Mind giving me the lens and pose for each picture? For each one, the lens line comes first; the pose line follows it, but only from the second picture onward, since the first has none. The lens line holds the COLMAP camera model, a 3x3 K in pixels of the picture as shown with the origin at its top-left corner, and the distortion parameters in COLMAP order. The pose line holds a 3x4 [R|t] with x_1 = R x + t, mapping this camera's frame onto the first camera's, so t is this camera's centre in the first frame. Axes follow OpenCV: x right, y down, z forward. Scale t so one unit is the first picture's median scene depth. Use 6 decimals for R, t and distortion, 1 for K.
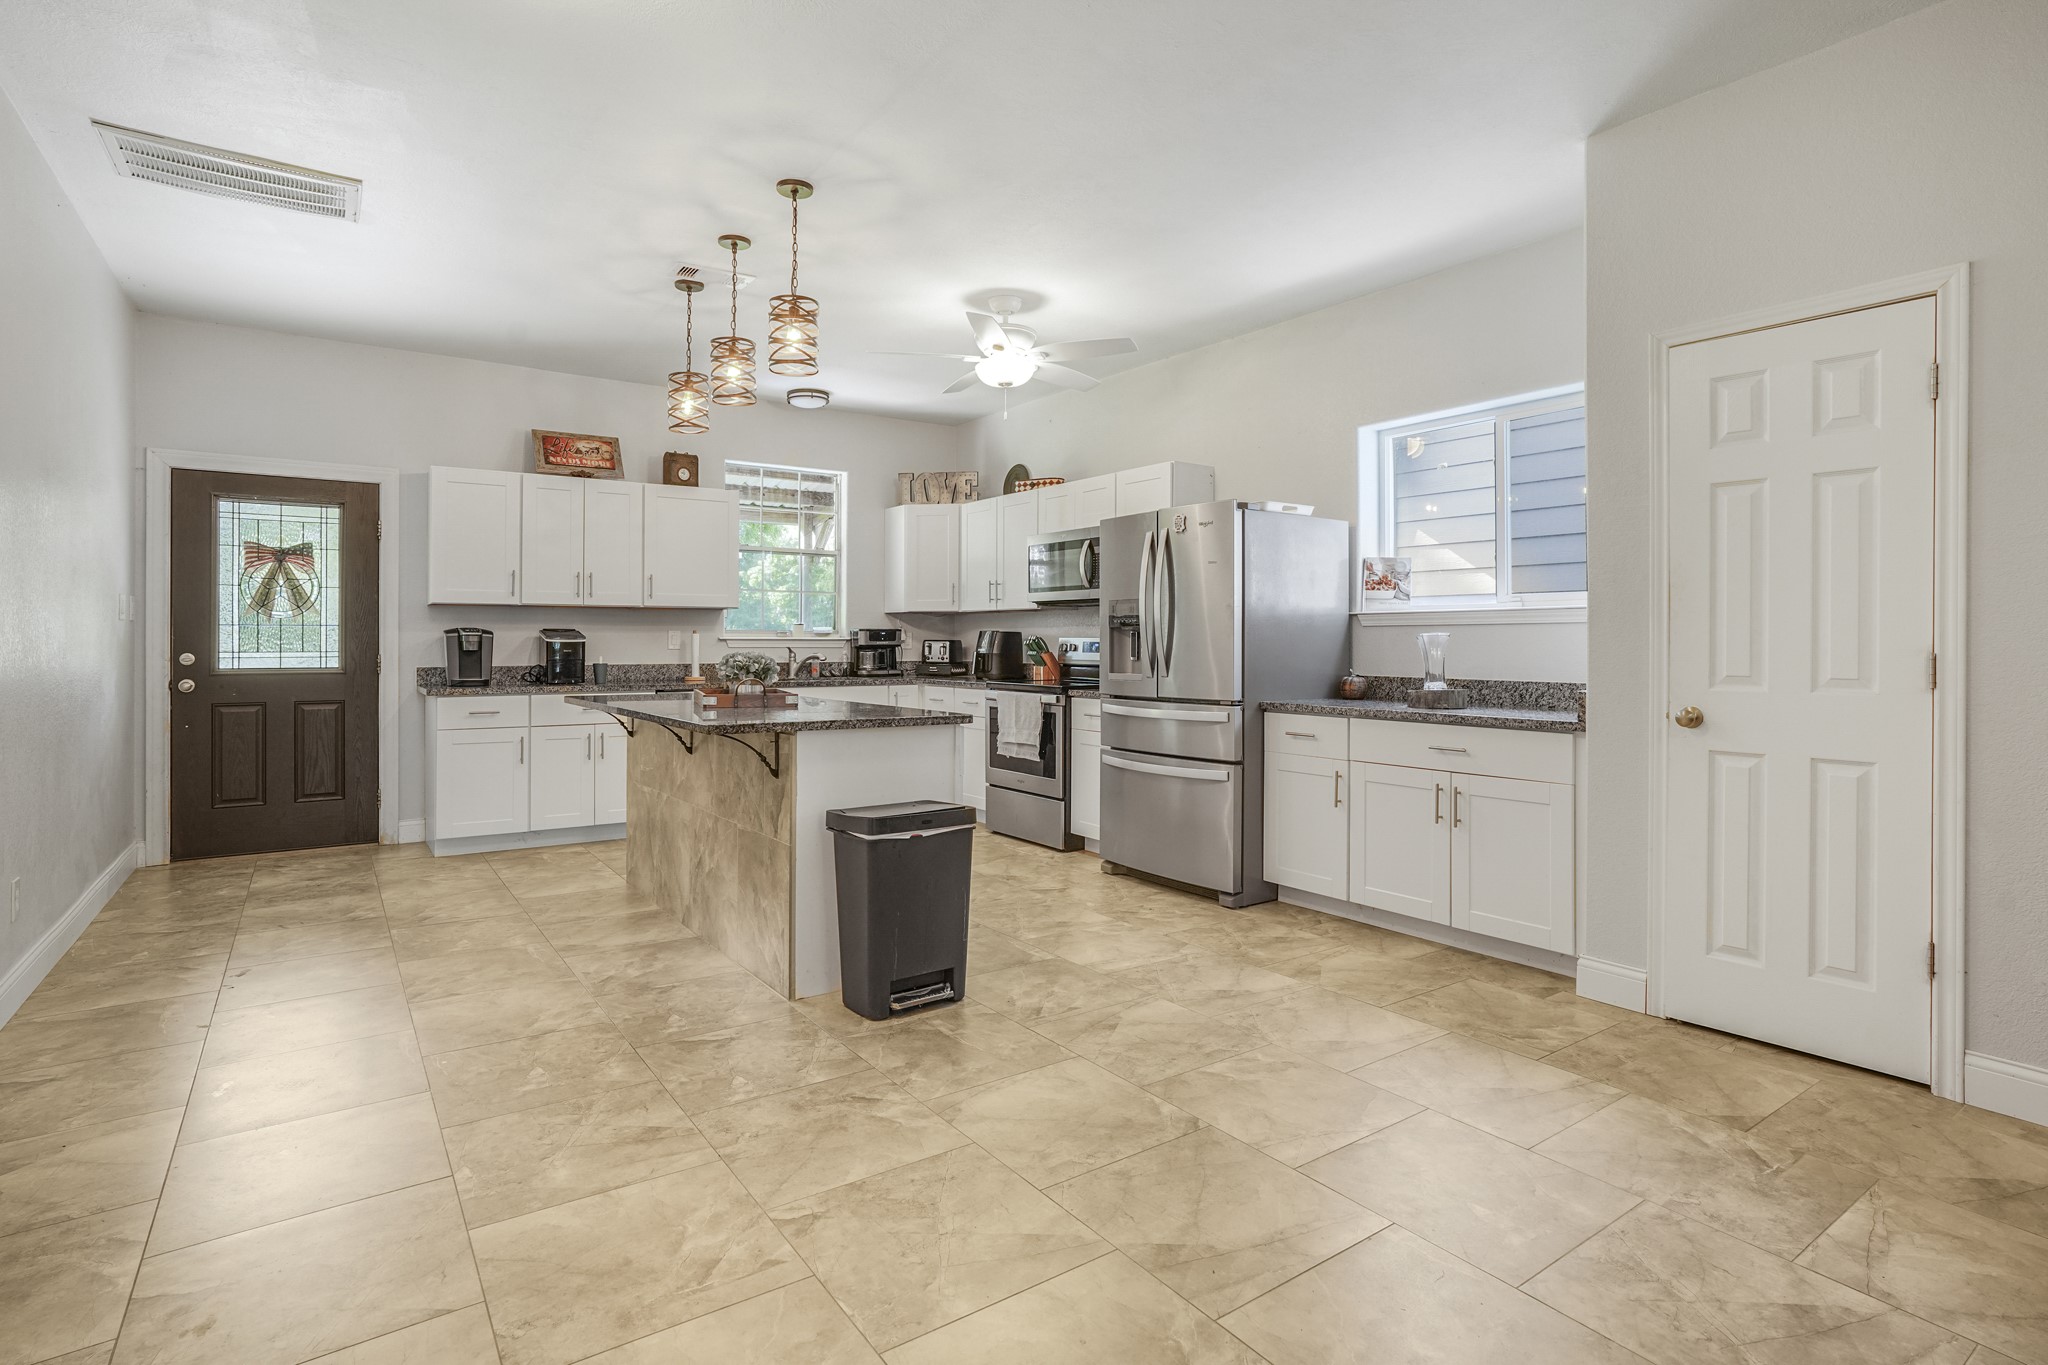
lens RADIAL K [[1016.5, 0, 1027.2], [0, 1016.5, 621.5], [0, 0, 1]] dist [-0.054813, 0.048981]
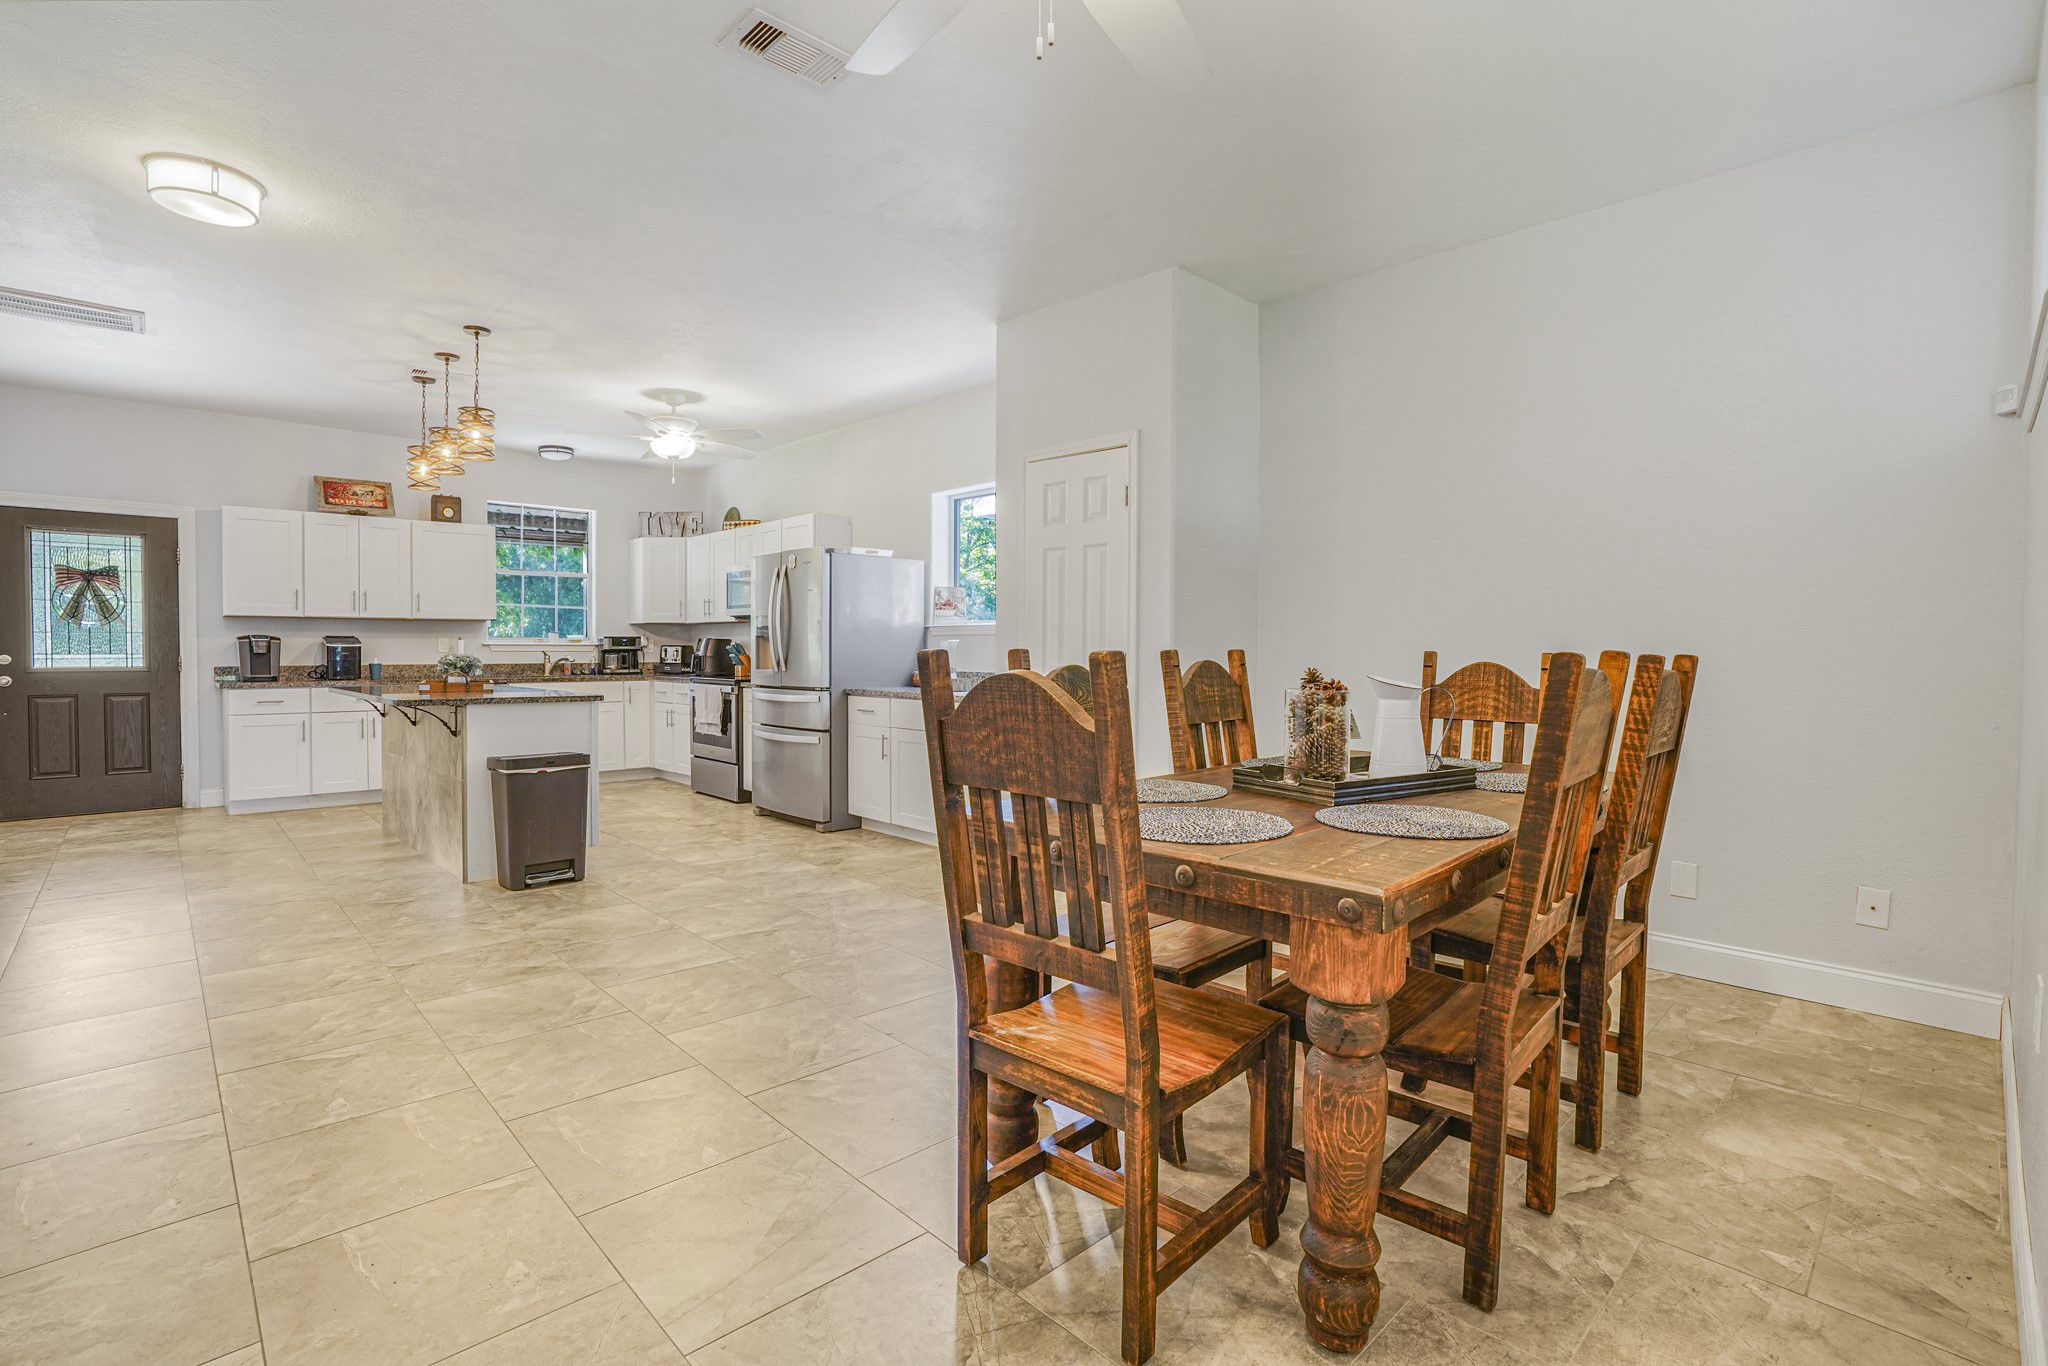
lens RADIAL K [[966.1, 0, 1020.2], [0, 966.1, 651.4], [0, 0, 1]] dist [-0.053826, 0.030775]
pose [[0.991636, 0.000766, 0.129062, 0.242792], [-0.003734, 0.999734, 0.022759, -0.003835], [-0.129010, -0.023051, 0.991375, -0.303735]]
